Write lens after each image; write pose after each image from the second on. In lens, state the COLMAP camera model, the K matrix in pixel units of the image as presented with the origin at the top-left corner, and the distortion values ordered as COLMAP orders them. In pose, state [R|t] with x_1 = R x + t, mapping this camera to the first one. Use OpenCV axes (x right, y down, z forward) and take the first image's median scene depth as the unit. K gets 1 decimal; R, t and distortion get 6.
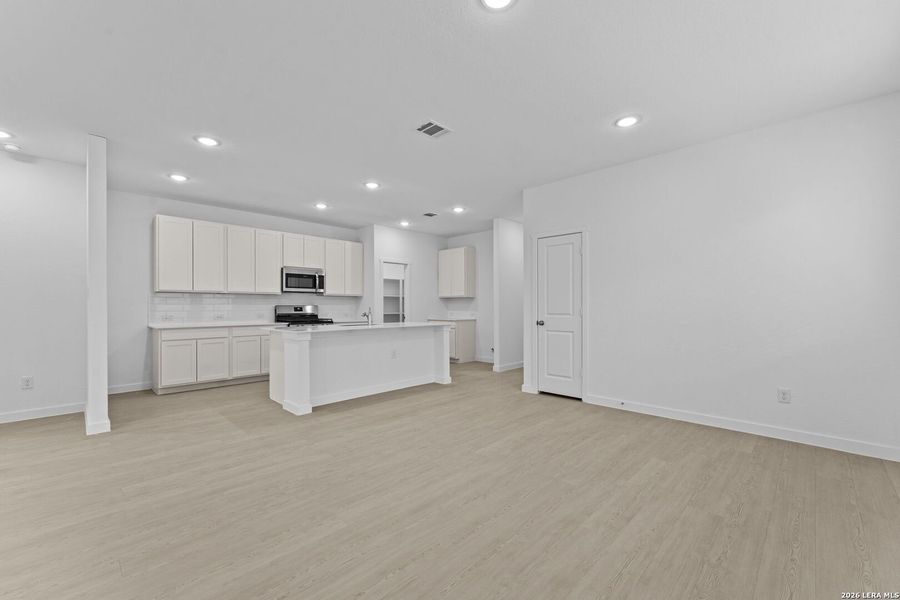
lens RADIAL K [[369.7, 0, 448.8], [0, 369.7, 307.3], [0, 0, 1]] dist [0.006974, -0.000078]
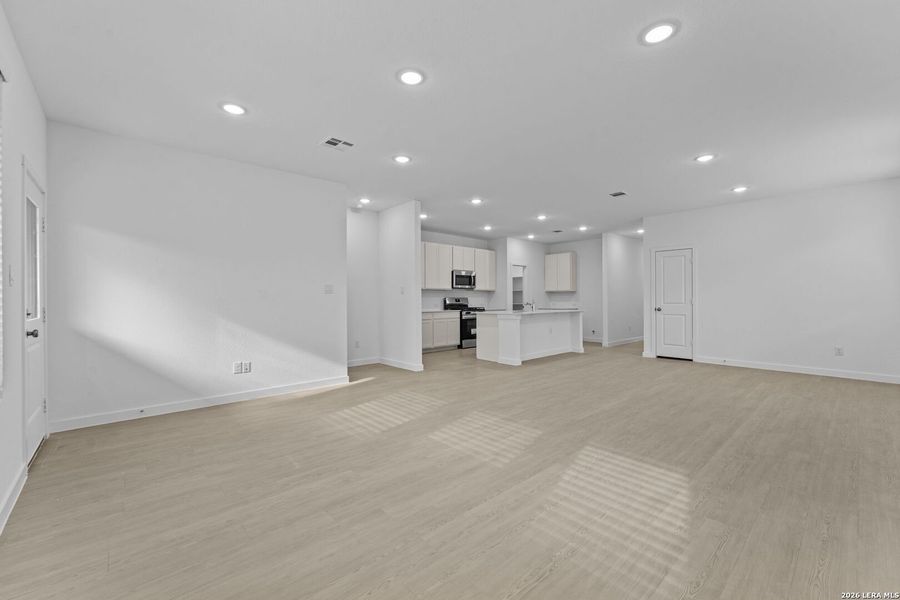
lens RADIAL K [[369.7, 0, 444.9], [0, 369.7, 299.0], [0, 0, 1]] dist [0.006974, -0.000078]
pose [[0.998366, -0.000836, -0.057144, -0.445118], [0.000747, 0.999998, -0.001569, 0.002383], [0.057145, 0.001524, 0.998365, -0.447587]]
